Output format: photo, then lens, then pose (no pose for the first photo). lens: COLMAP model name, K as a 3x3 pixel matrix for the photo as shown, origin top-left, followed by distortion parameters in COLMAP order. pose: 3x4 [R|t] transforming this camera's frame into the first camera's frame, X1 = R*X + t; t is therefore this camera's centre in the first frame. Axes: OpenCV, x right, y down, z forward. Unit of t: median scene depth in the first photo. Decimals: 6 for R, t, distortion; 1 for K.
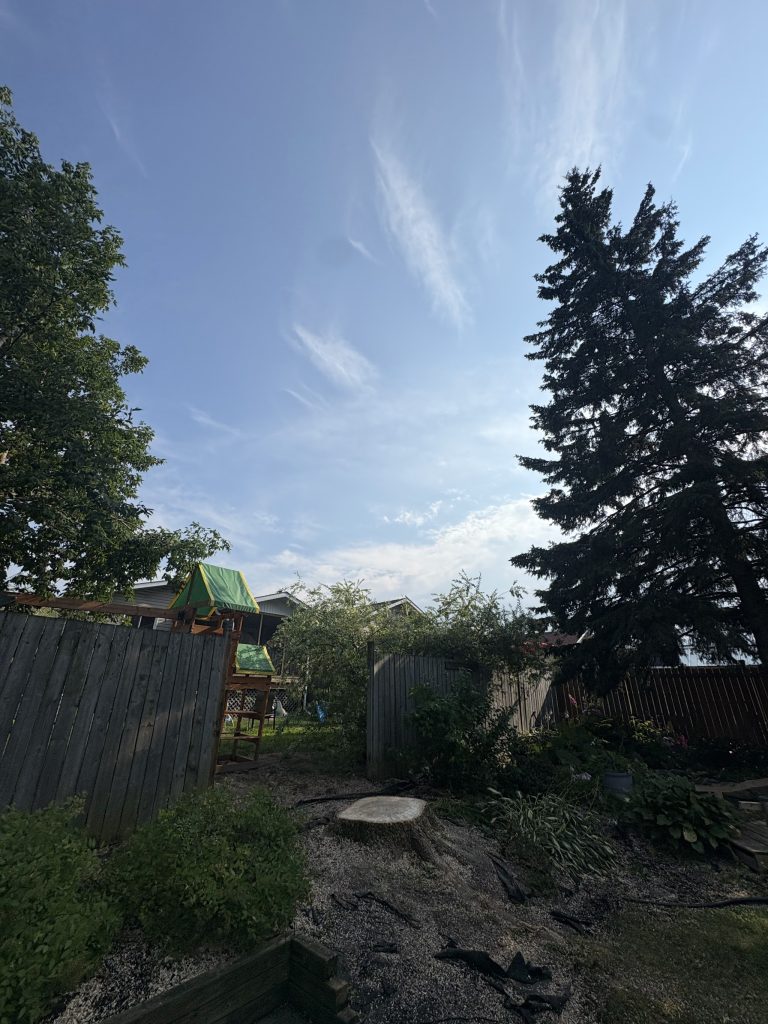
lens RADIAL K [[401.3, 0, 383.7], [0, 401.3, 513.9], [0, 0, 1]] dist [0.002373, -0.000797]
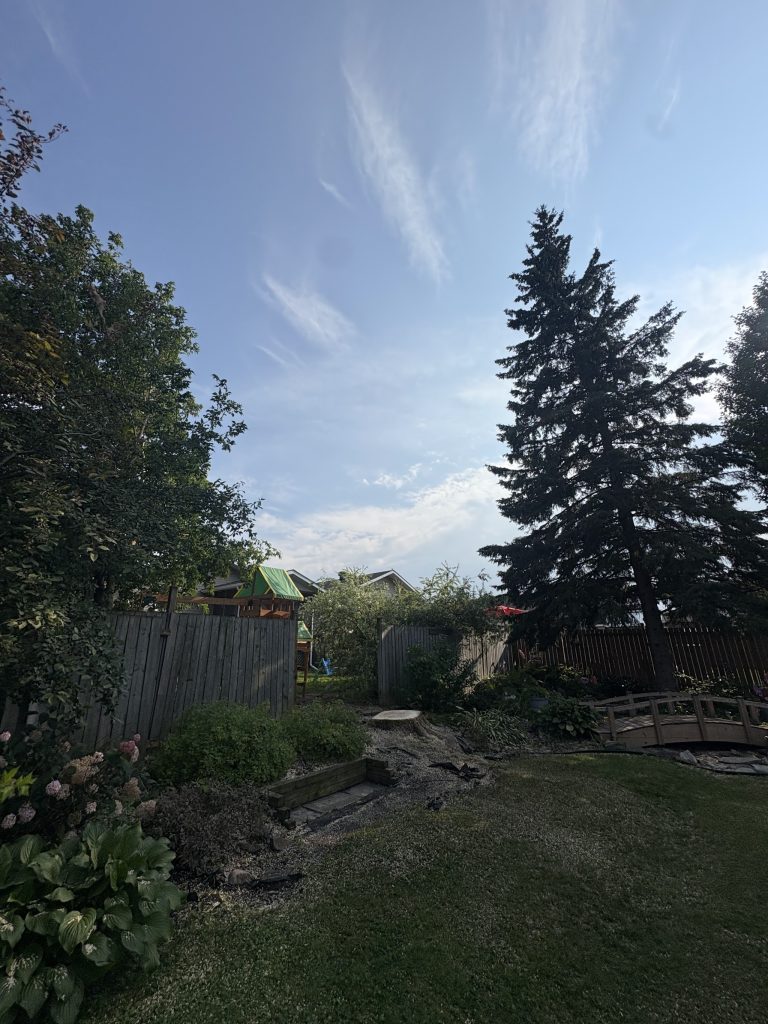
lens RADIAL K [[401.3, 0, 378.2], [0, 401.3, 513.0], [0, 0, 1]] dist [0.002373, -0.000797]
pose [[0.999265, -0.006594, 0.037769, -0.069242], [0.003172, 0.995941, 0.089955, -0.153151], [-0.038209, -0.089769, 0.995229, -0.331756]]
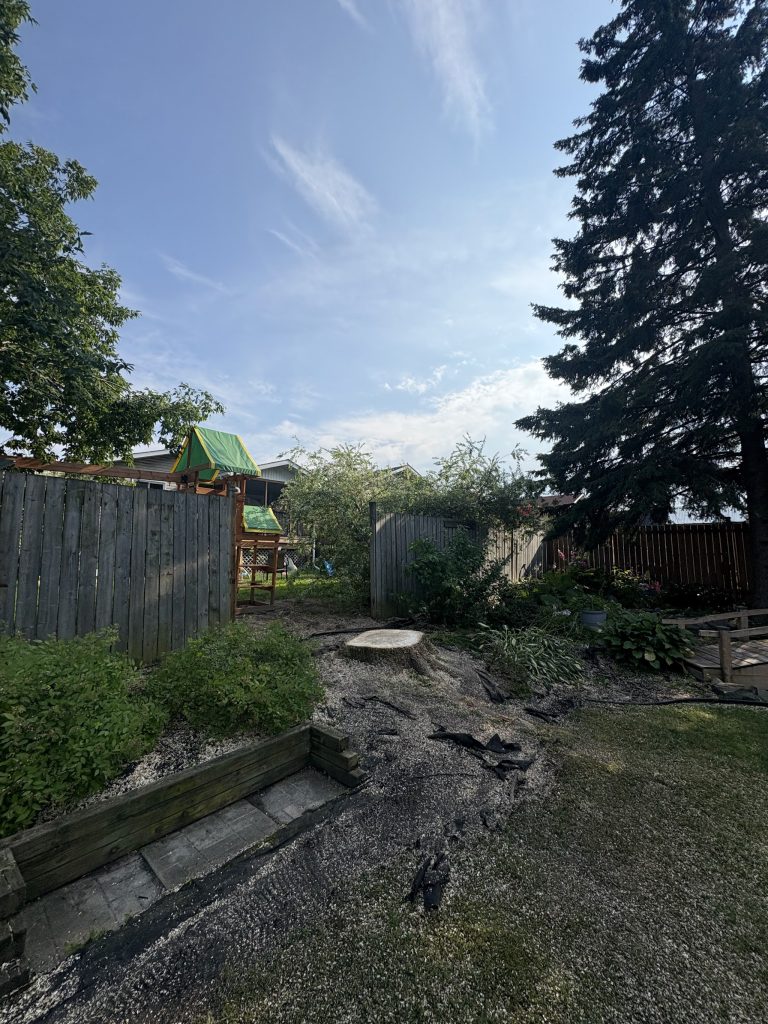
lens RADIAL K [[401.3, 0, 384.0], [0, 401.3, 508.1], [0, 0, 1]] dist [0.002373, -0.000797]
pose [[0.999927, -0.010847, -0.005305, 0.002204], [0.011944, 0.953140, 0.302292, 0.017506], [0.001777, -0.302334, 0.953201, 0.011469]]
